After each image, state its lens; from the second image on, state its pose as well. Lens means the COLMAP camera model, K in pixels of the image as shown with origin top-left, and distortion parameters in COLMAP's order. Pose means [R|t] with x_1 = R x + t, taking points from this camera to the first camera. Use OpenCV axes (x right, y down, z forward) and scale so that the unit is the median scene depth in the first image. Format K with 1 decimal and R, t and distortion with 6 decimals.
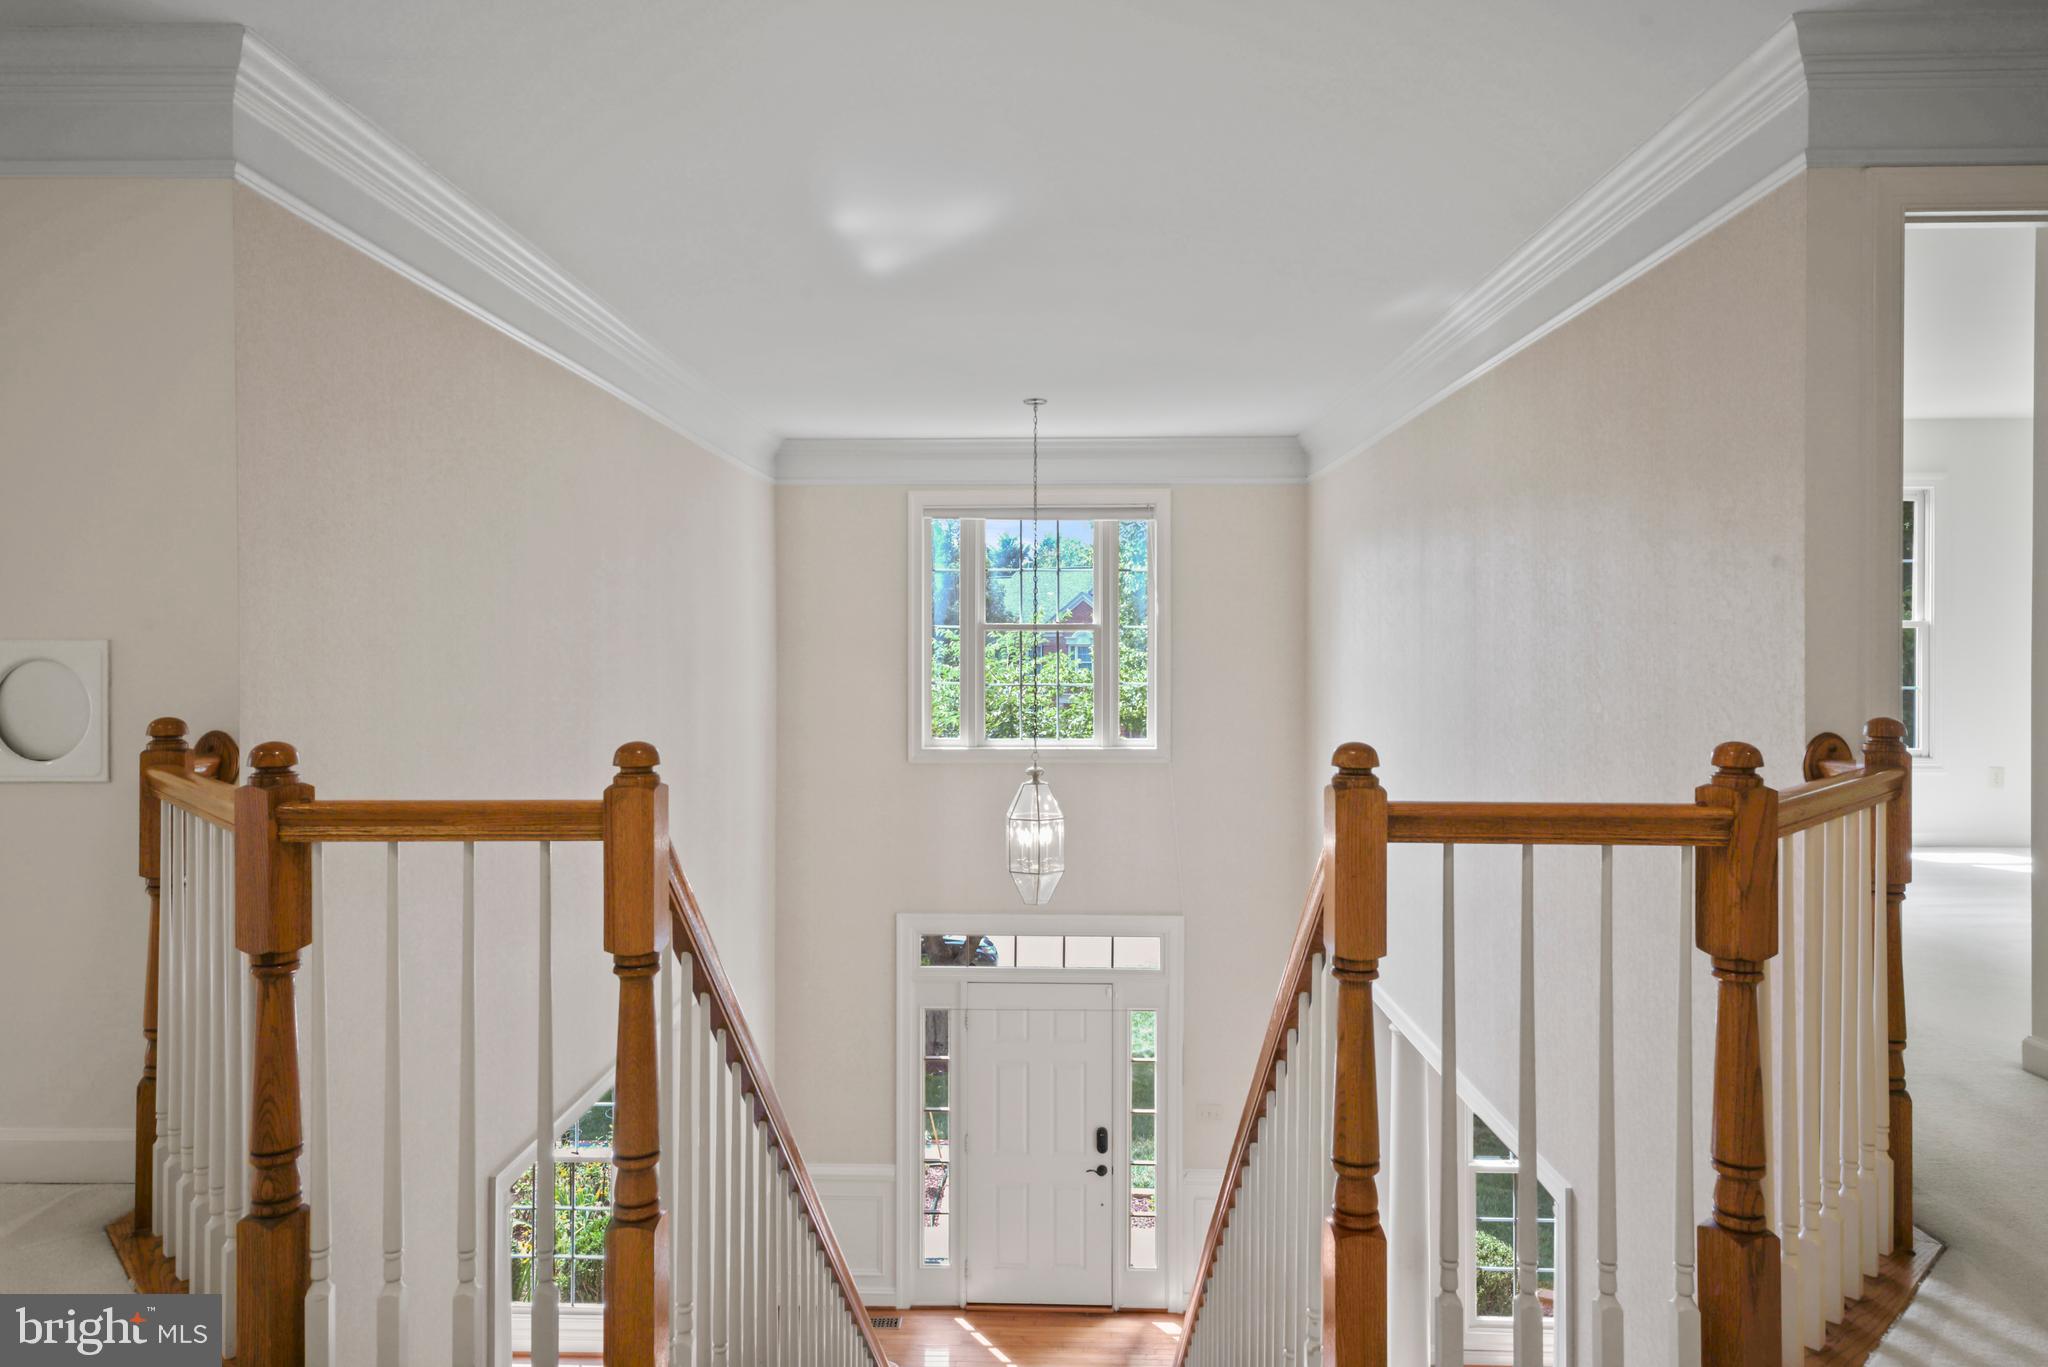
lens RADIAL K [[1253.0, 0, 1006.0], [0, 1253.0, 662.0], [0, 0, 1]] dist [0.027035, -0.000593]
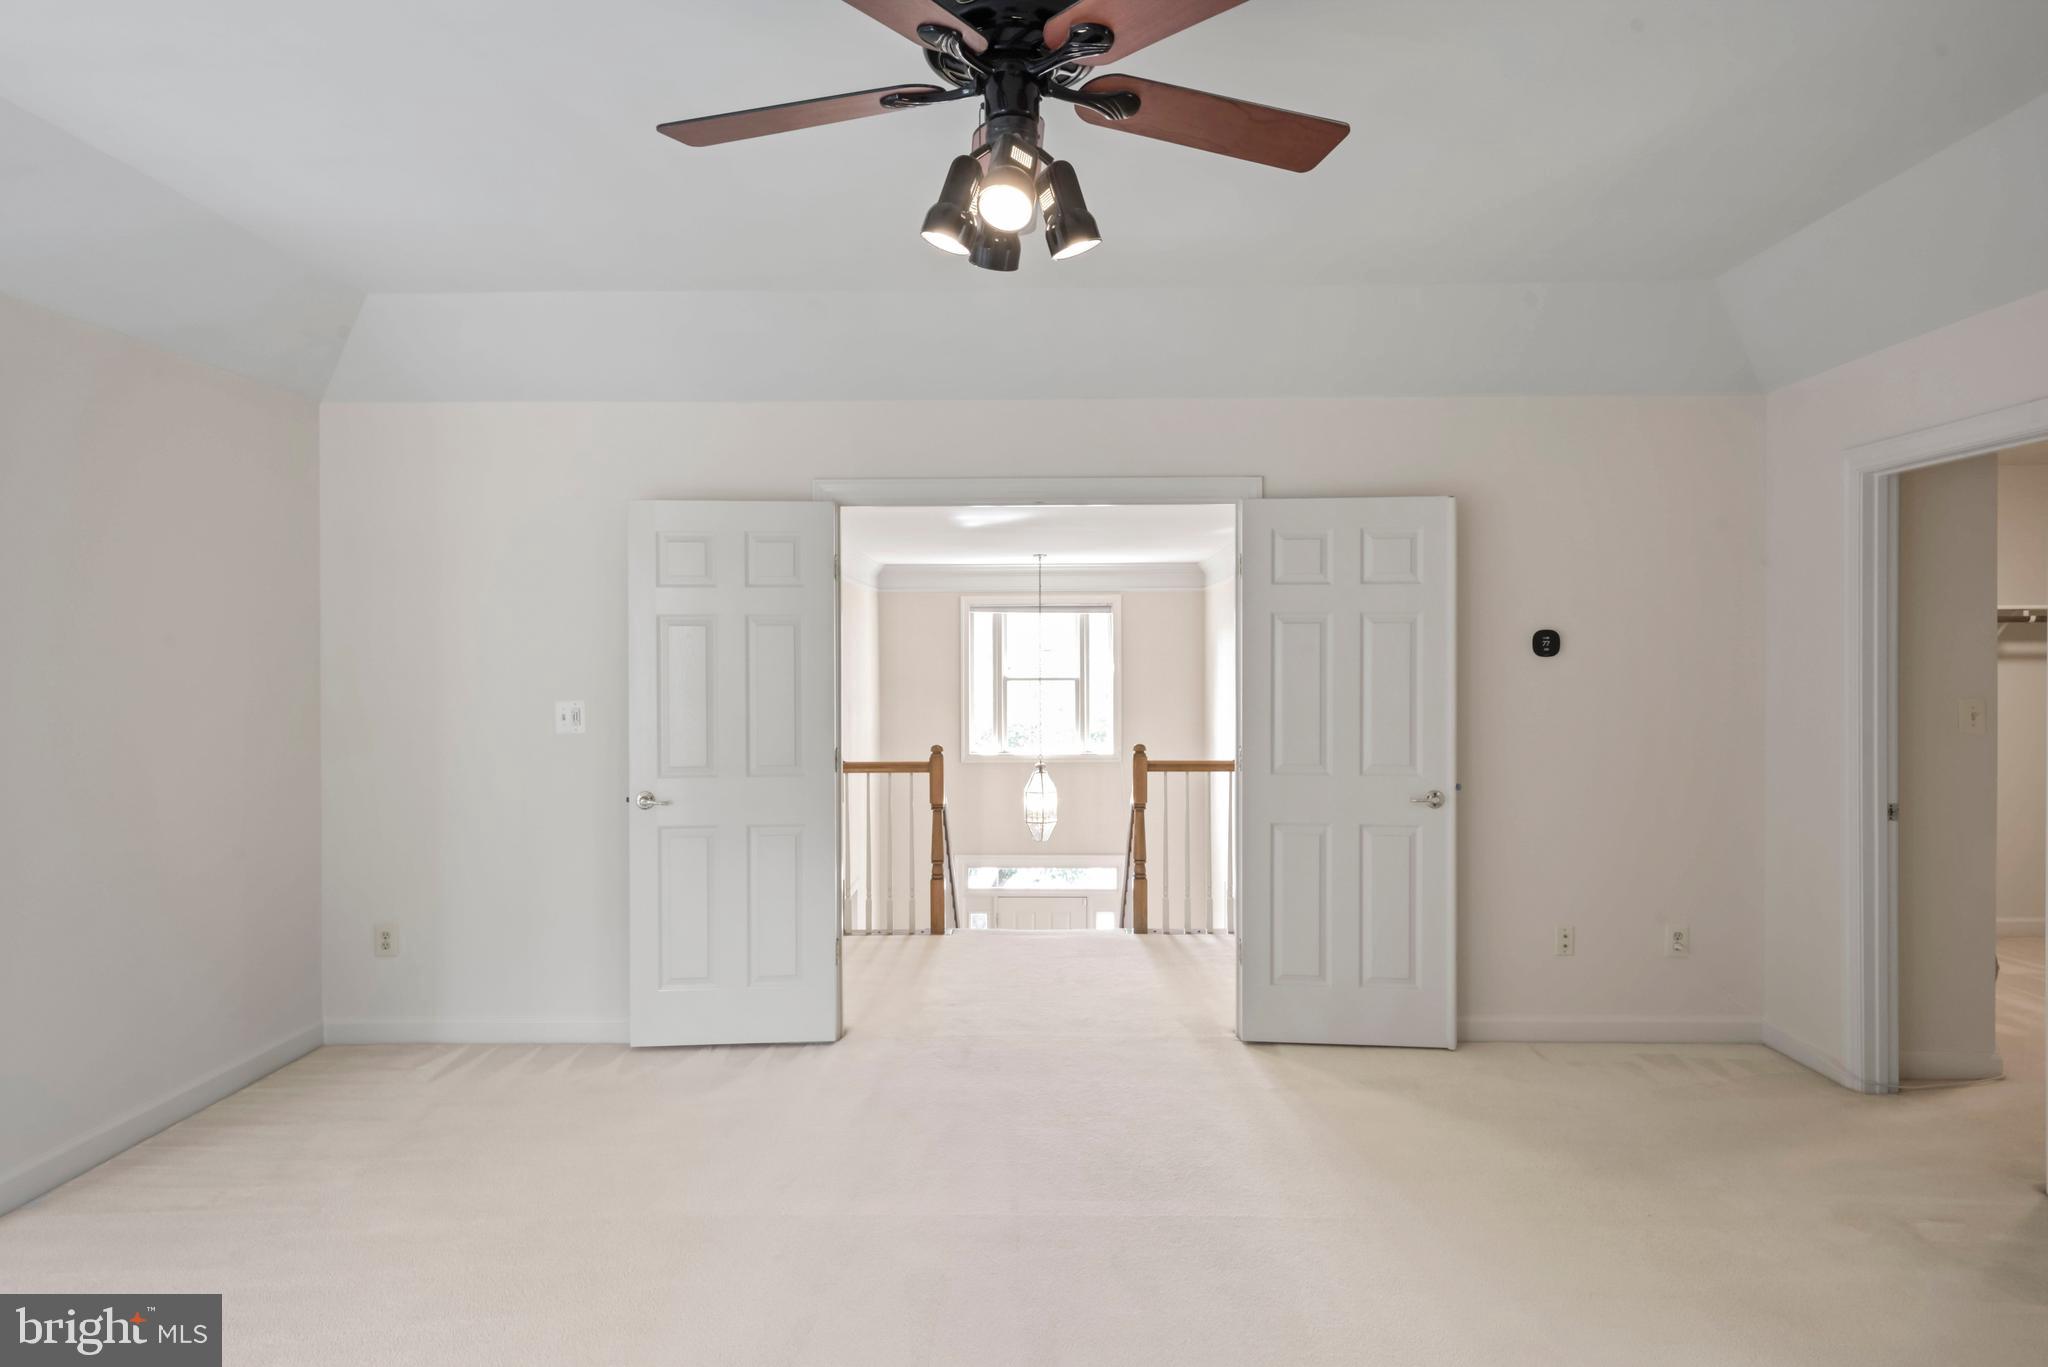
lens RADIAL K [[1253.0, 0, 1031.6], [0, 1253.0, 675.5], [0, 0, 1]] dist [0.027035, -0.000593]
pose [[0.999644, -0.004358, 0.026312, -0.111736], [0.004344, 0.999990, 0.000588, -0.125318], [-0.026314, -0.000473, 0.999654, -2.385345]]
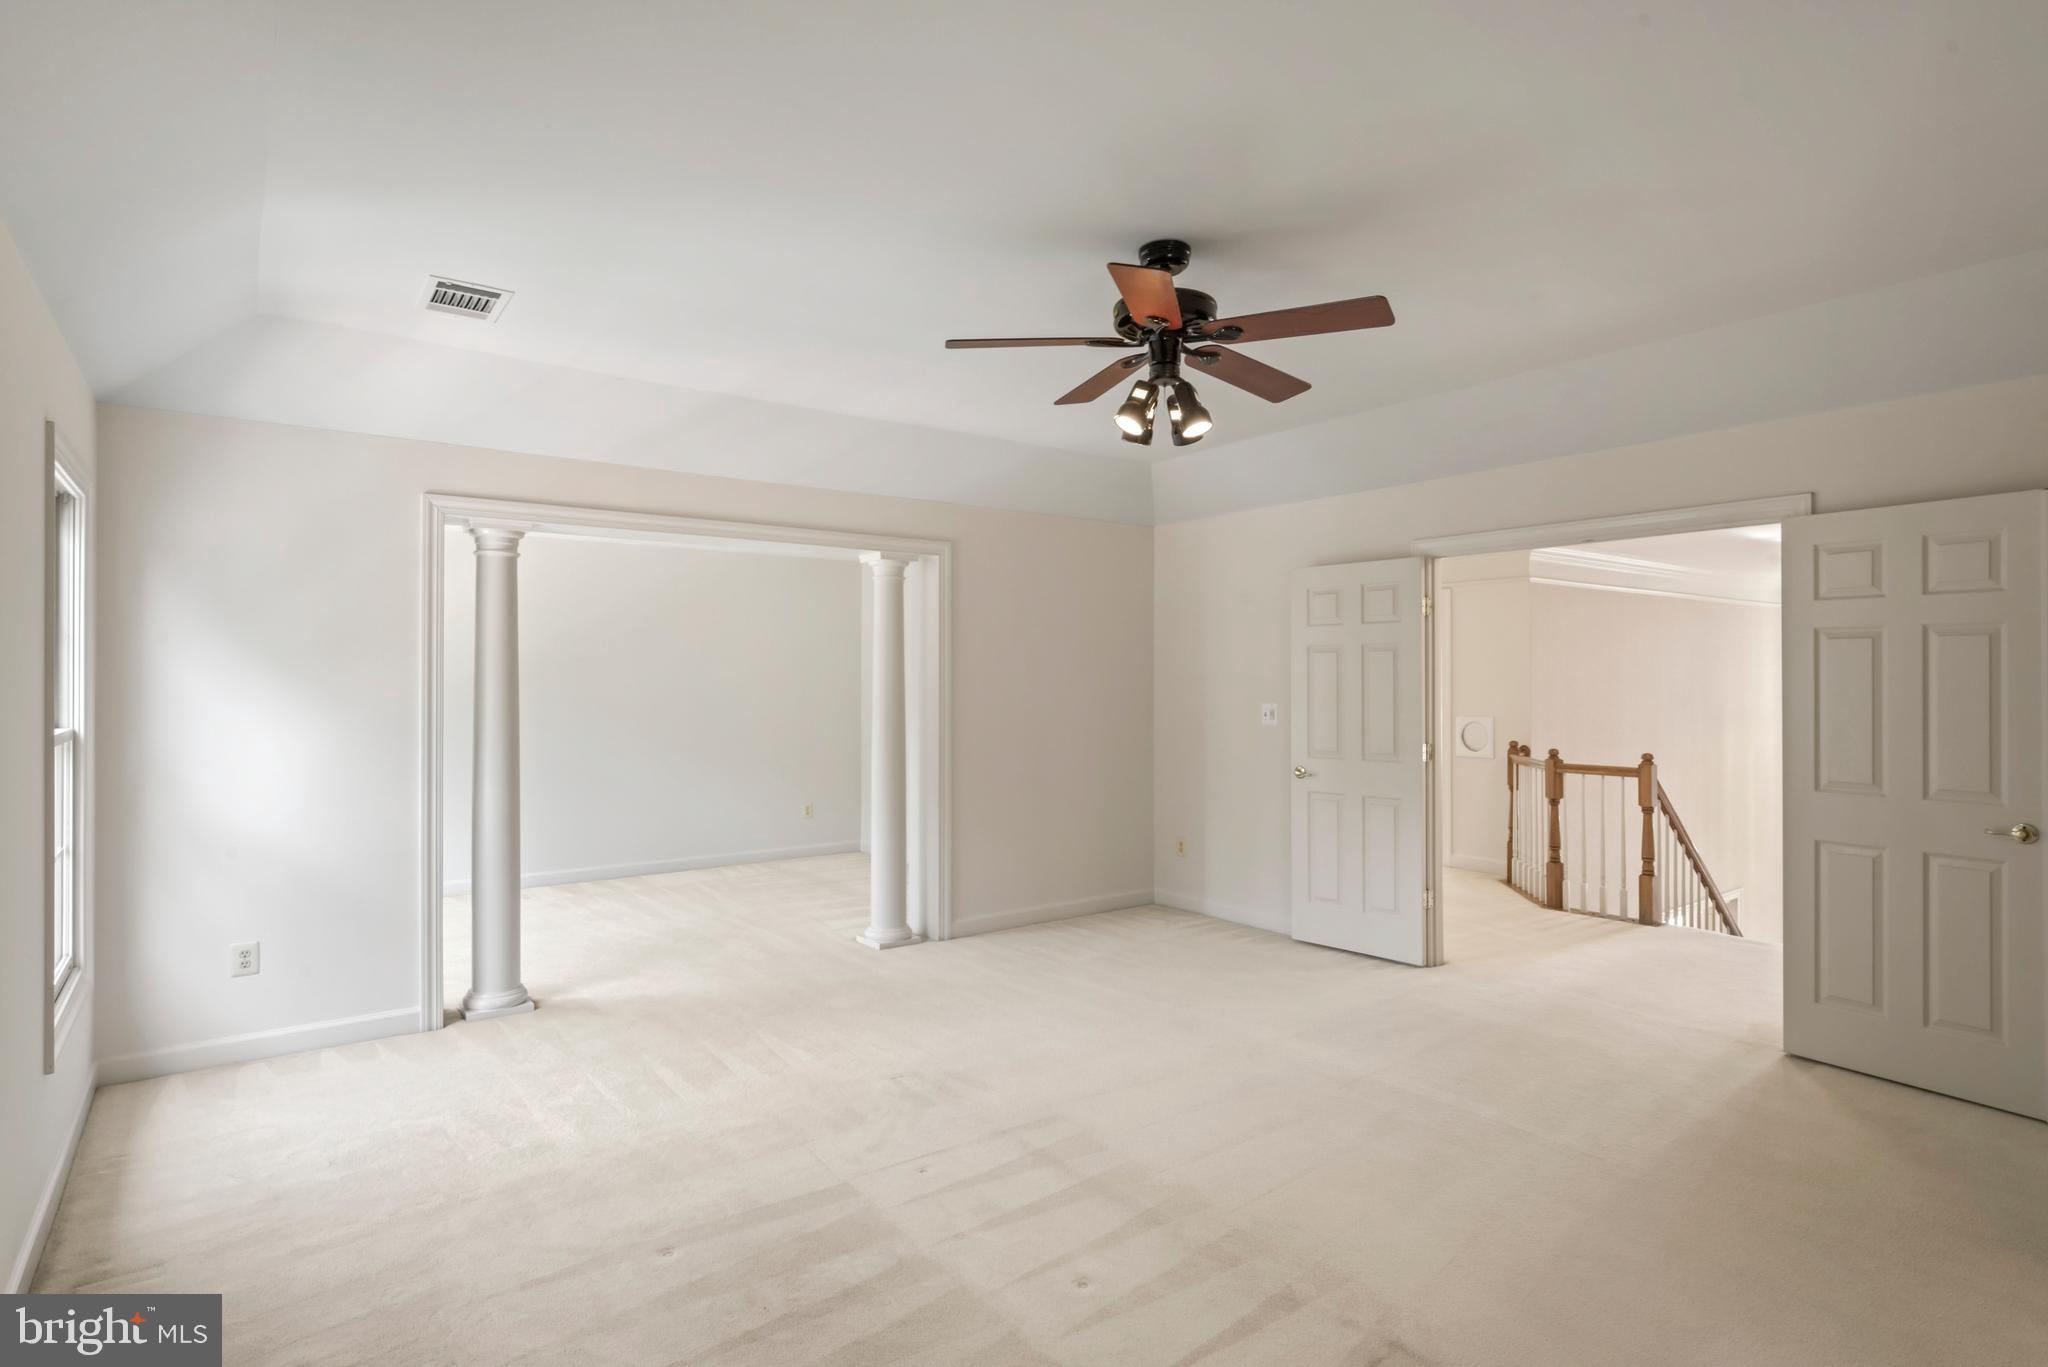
lens RADIAL K [[1075.4, 0, 1015.6], [0, 1075.4, 683.4], [0, 0, 1]] dist [0.002031, -0.001135]
pose [[0.621088, -0.000028, -0.783741, 1.040134], [-0.004879, 0.999980, -0.003902, -0.122459], [0.783725, 0.006248, 0.621076, -2.460222]]
